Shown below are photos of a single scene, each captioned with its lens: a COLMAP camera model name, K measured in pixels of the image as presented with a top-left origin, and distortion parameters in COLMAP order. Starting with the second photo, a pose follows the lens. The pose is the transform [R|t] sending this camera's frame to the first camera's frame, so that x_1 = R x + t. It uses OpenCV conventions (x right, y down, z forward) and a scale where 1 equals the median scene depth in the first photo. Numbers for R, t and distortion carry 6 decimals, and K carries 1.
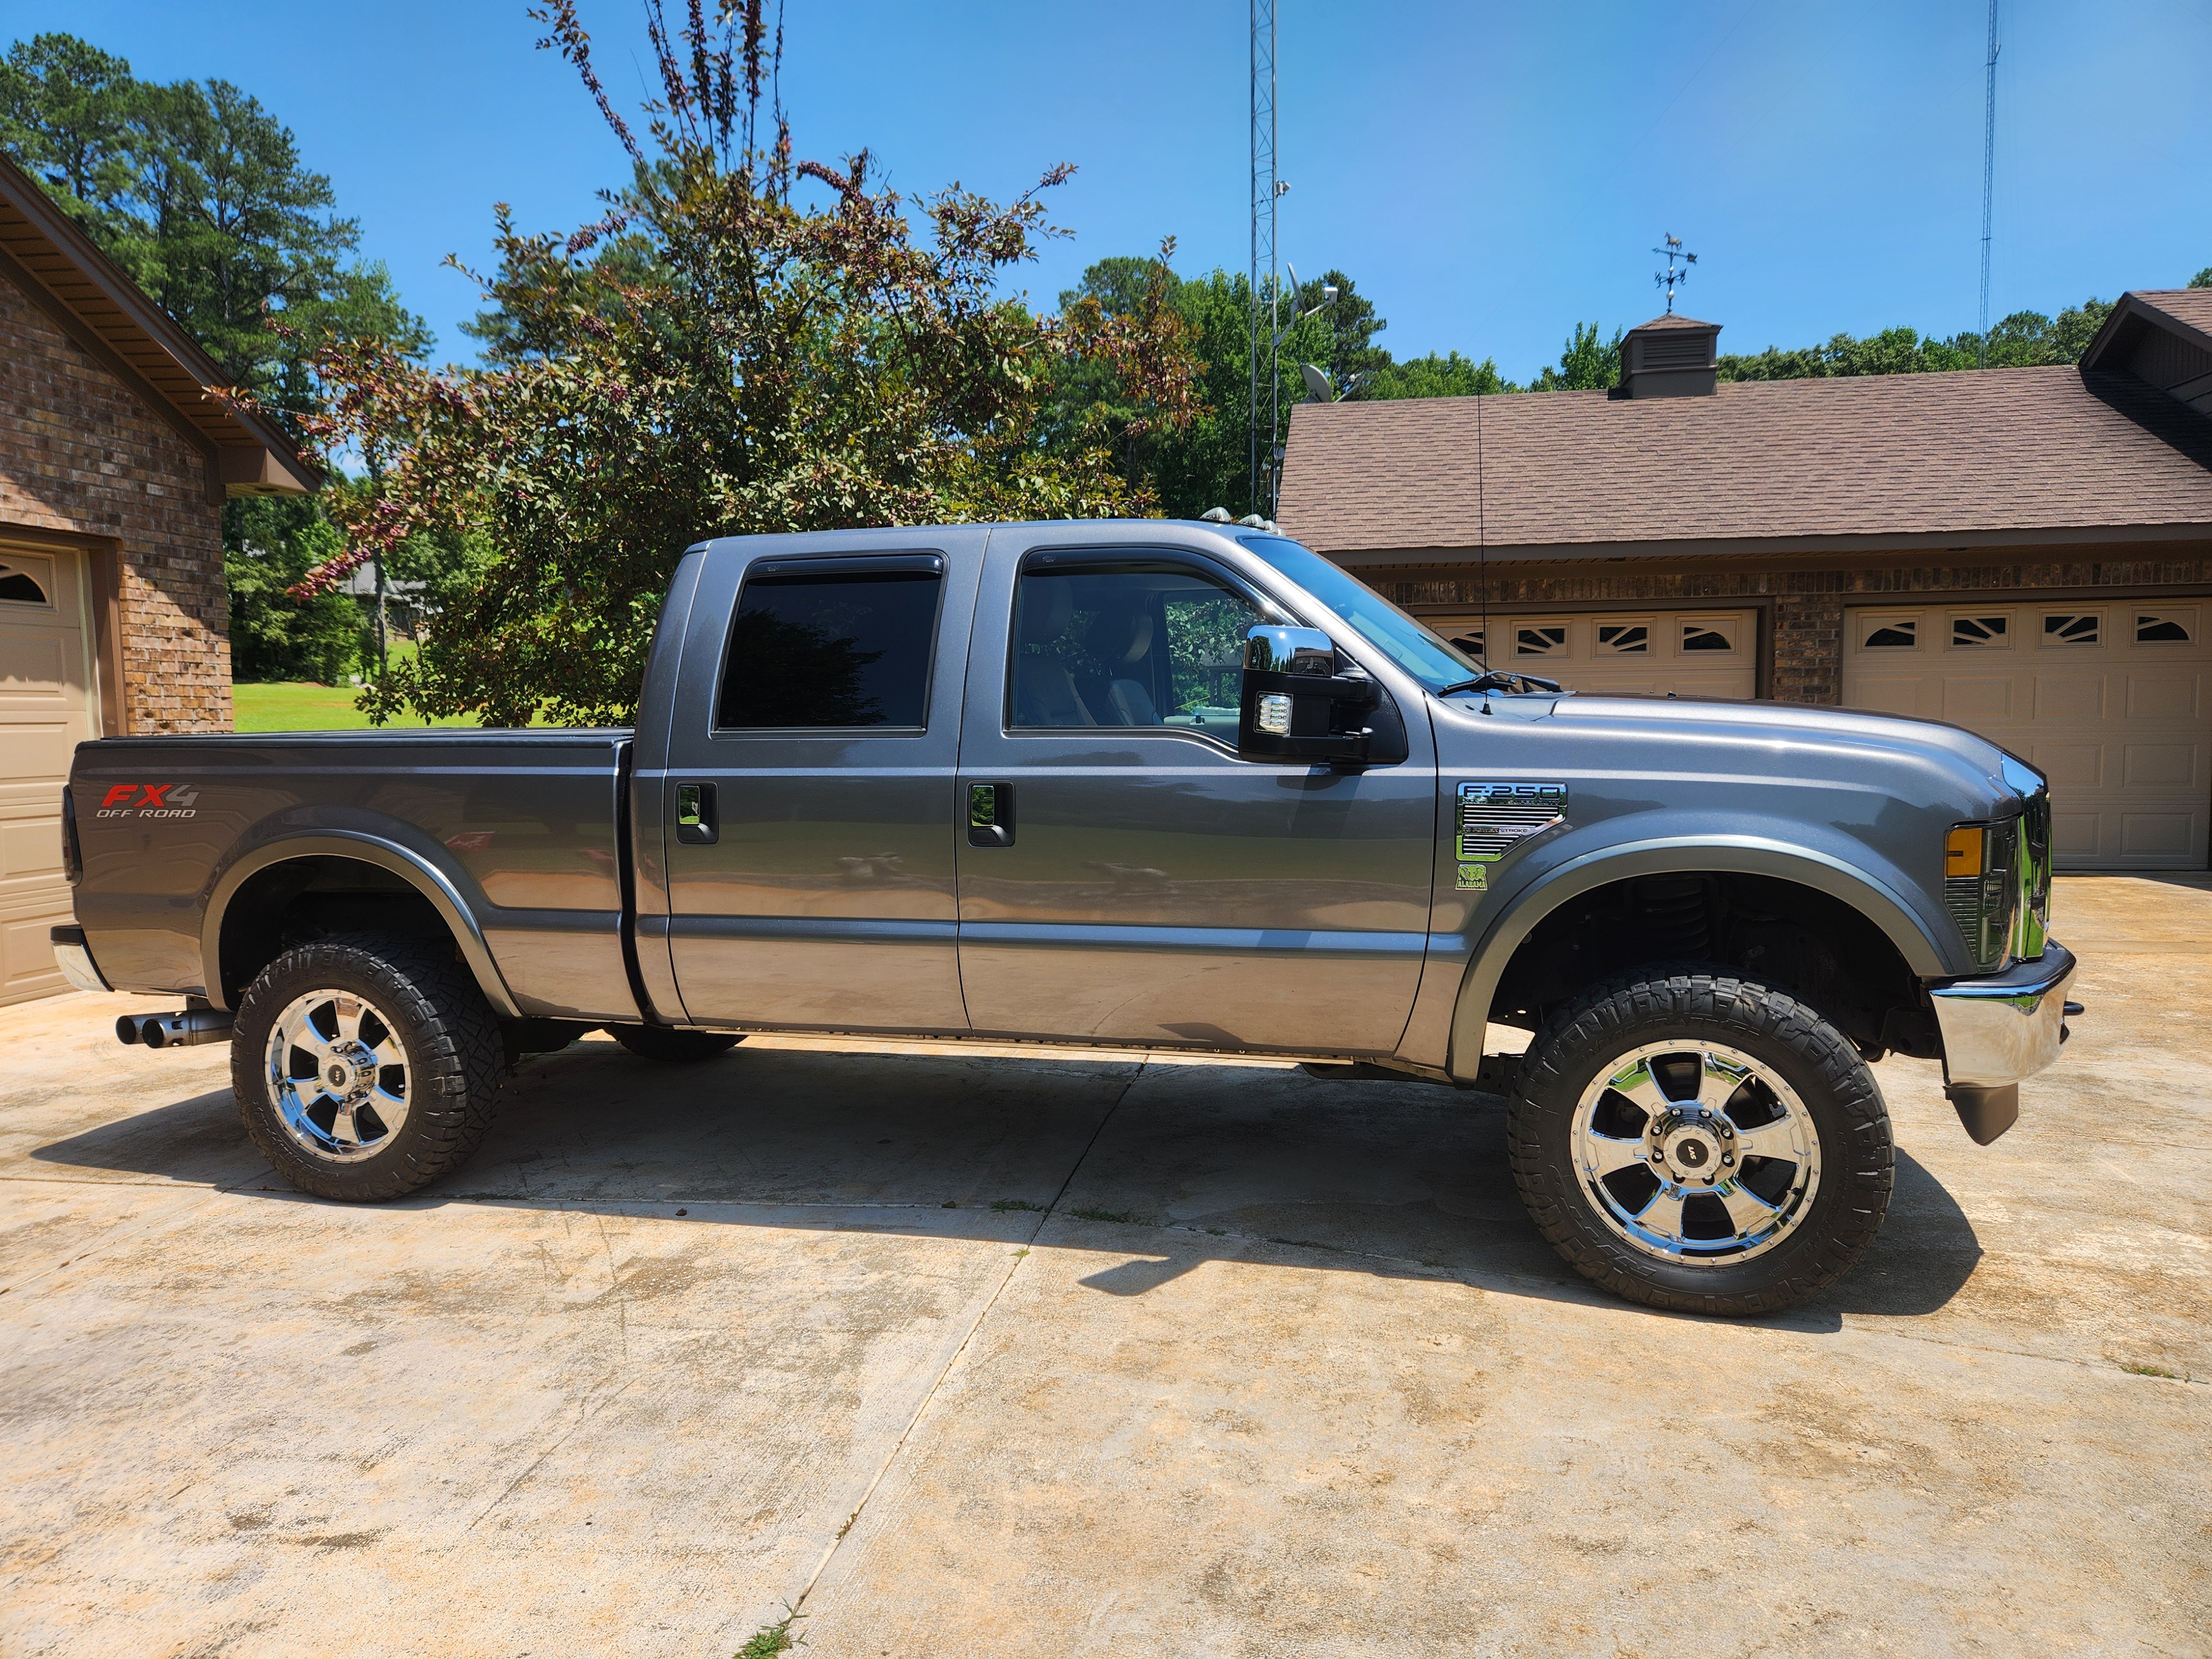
lens RADIAL K [[1459.4, 0, 1120.3], [0, 1459.4, 821.4], [0, 0, 1]] dist [0.055880, -0.044418]
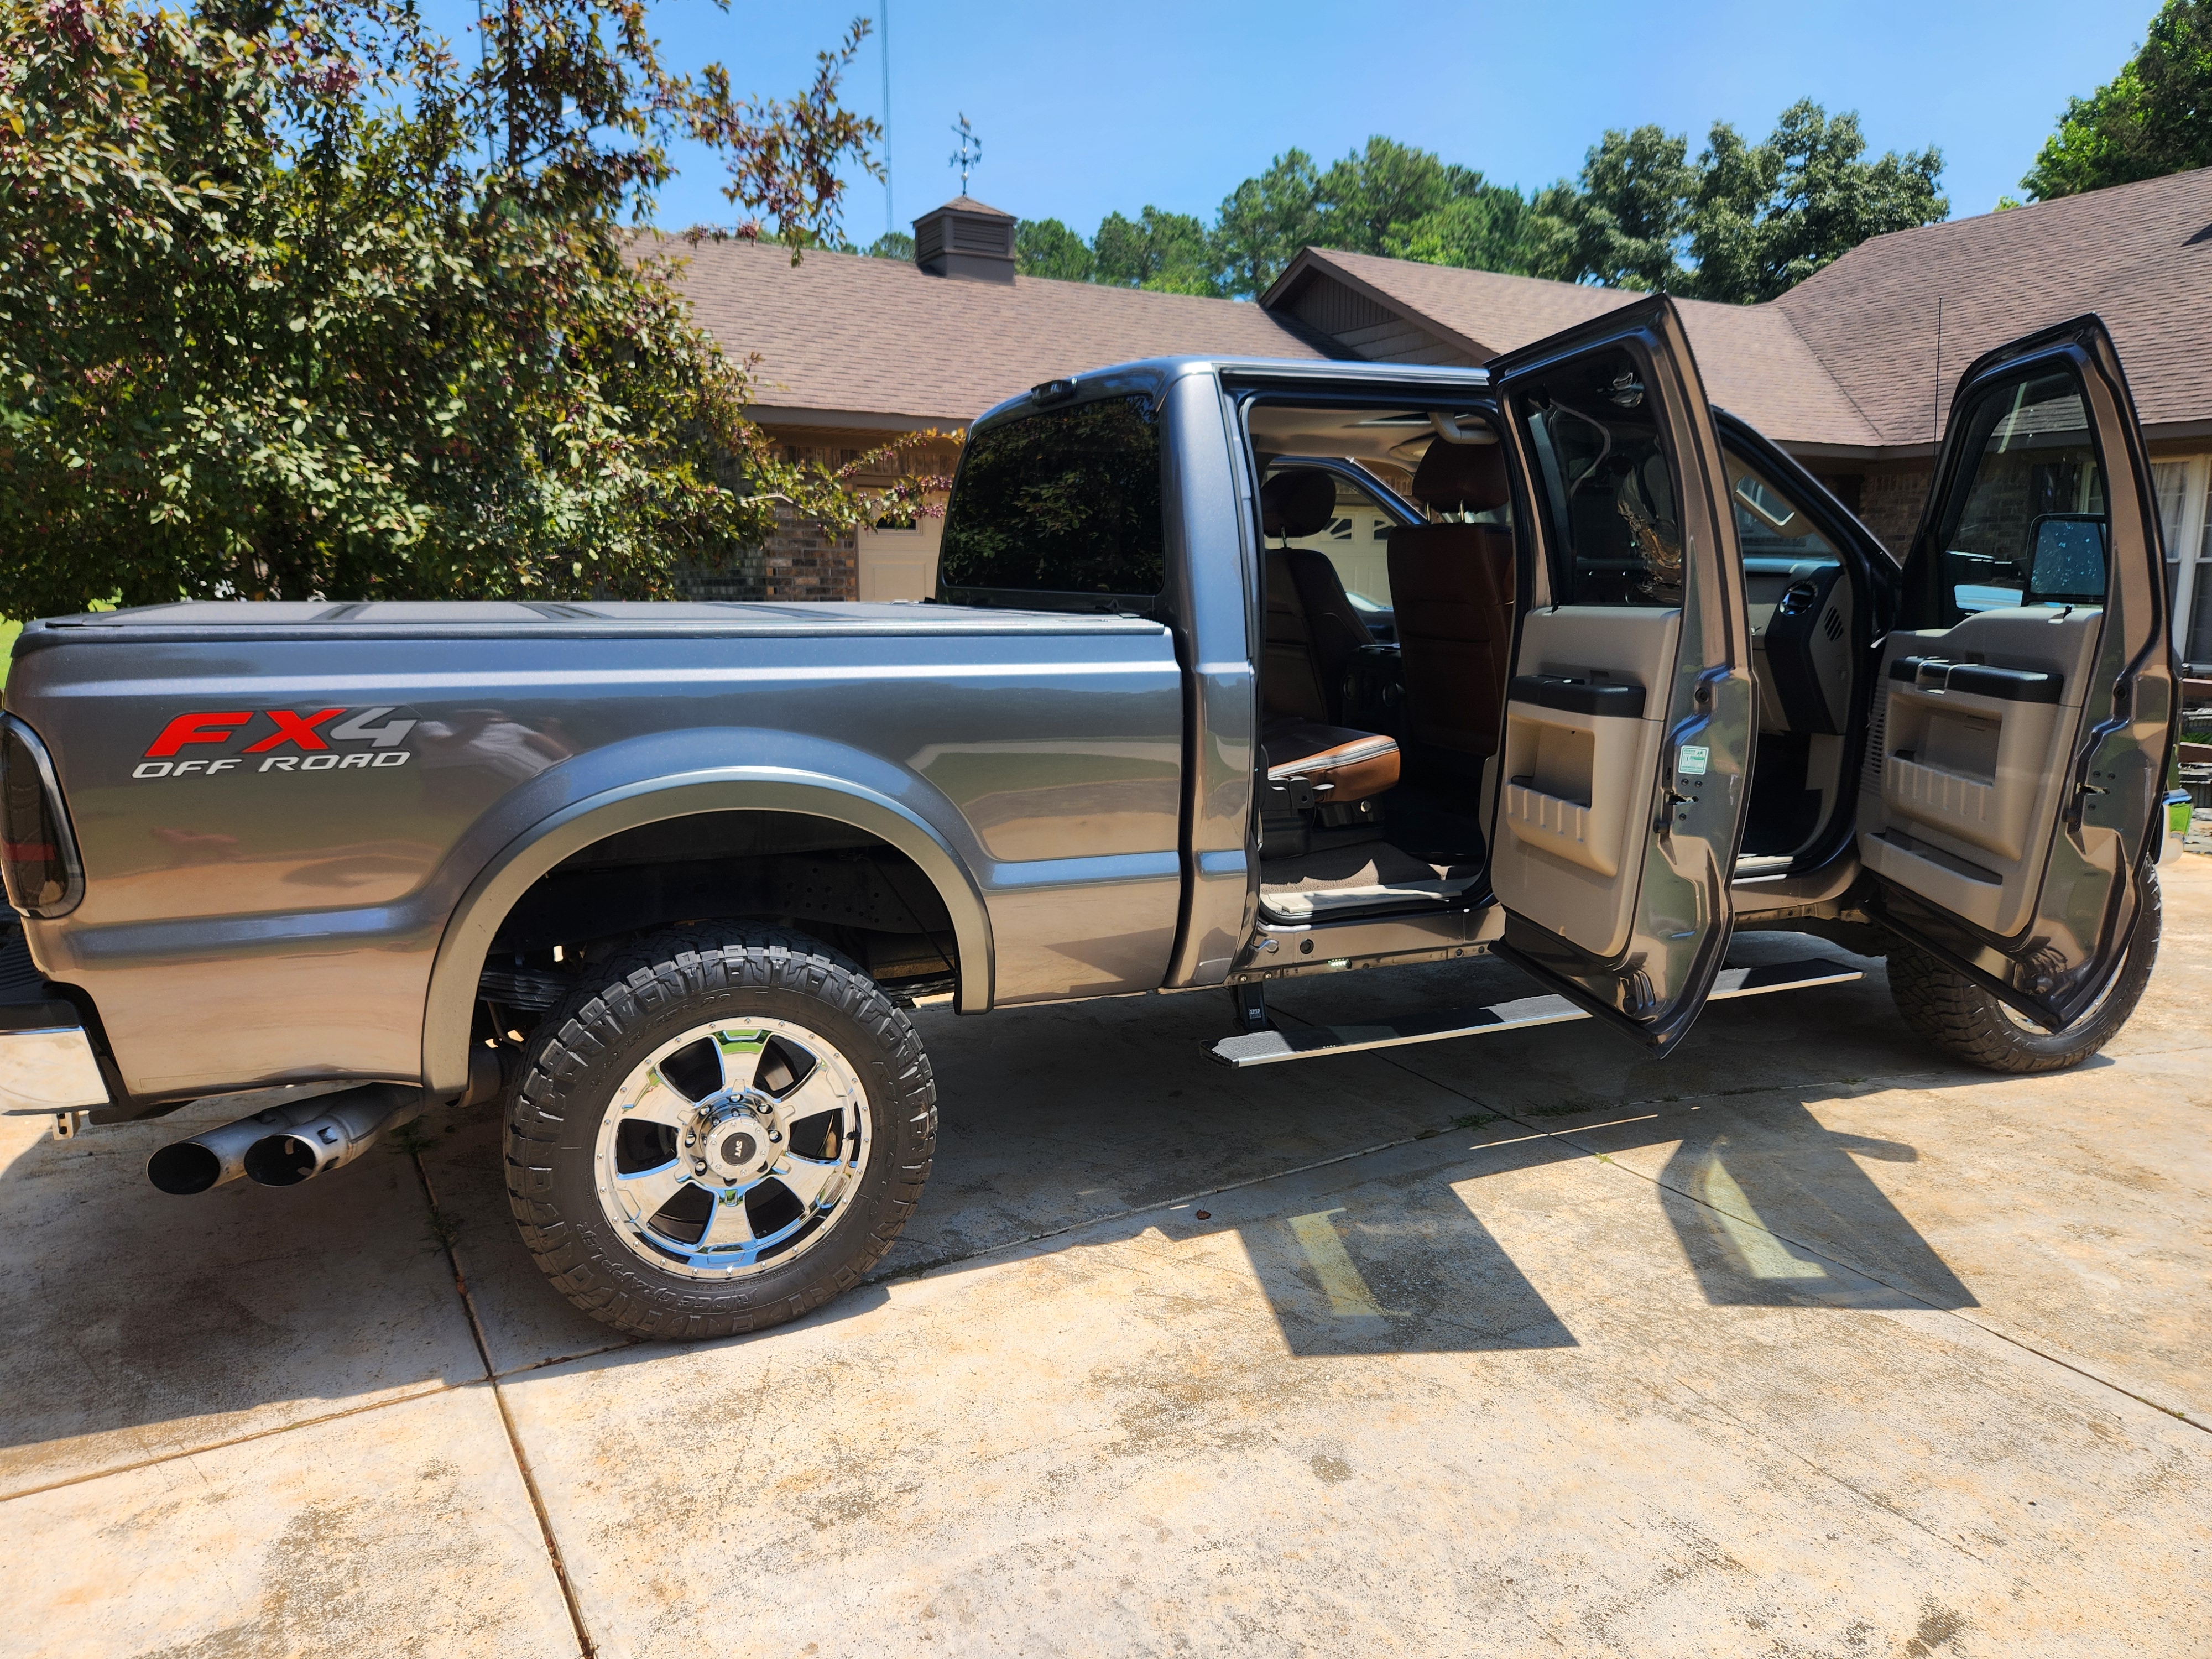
lens RADIAL K [[1468.4, 0, 1106.0], [0, 1468.4, 829.5], [0, 0, 1]] dist [0.066214, -0.056678]
pose [[0.775811, -0.091272, 0.624329, -0.879869], [0.036723, 0.994336, 0.099732, -0.027369], [-0.629895, -0.054446, 0.774769, 0.449313]]
